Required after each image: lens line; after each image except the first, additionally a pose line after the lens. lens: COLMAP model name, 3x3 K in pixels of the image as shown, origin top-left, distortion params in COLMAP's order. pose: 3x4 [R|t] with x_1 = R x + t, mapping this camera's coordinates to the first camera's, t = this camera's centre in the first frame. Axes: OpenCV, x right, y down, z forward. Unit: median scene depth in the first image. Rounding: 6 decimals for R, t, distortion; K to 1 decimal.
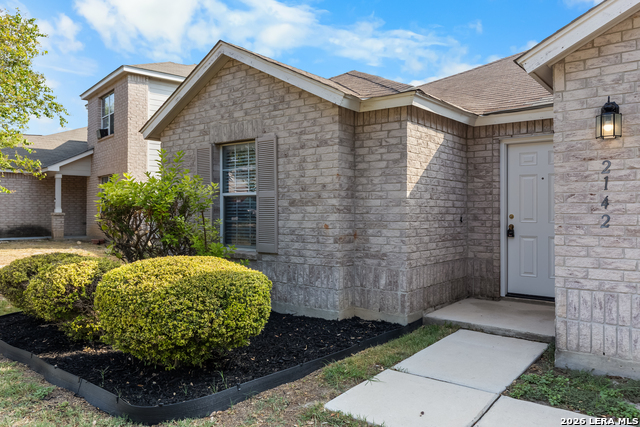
lens RADIAL K [[474.5, 0, 321.2], [0, 474.5, 204.8], [0, 0, 1]] dist [0.004561, 0.001524]
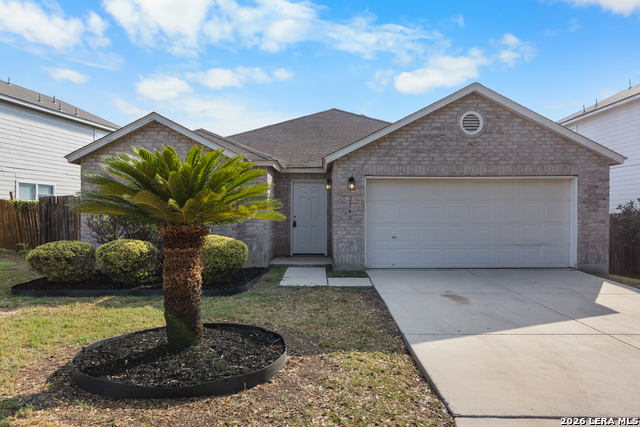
lens RADIAL K [[432.0, 0, 319.6], [0, 432.0, 213.2], [0, 0, 1]] dist [-0.007829, -0.000414]
pose [[0.782914, 0.002613, 0.622124, -0.801253], [-0.010595, 0.999902, 0.009132, -0.011655], [-0.622040, -0.013741, 0.782865, -0.637685]]
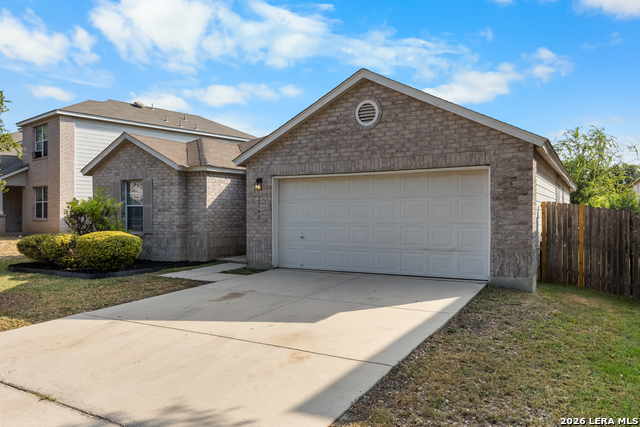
lens RADIAL K [[481.0, 0, 320.5], [0, 481.0, 210.5], [0, 0, 1]] dist [0.004694, 0.002481]
pose [[0.988081, -0.002124, 0.153917, 0.352707], [0.000233, 0.999924, 0.012301, -0.032143], [-0.153932, -0.012119, 0.988007, -1.388040]]
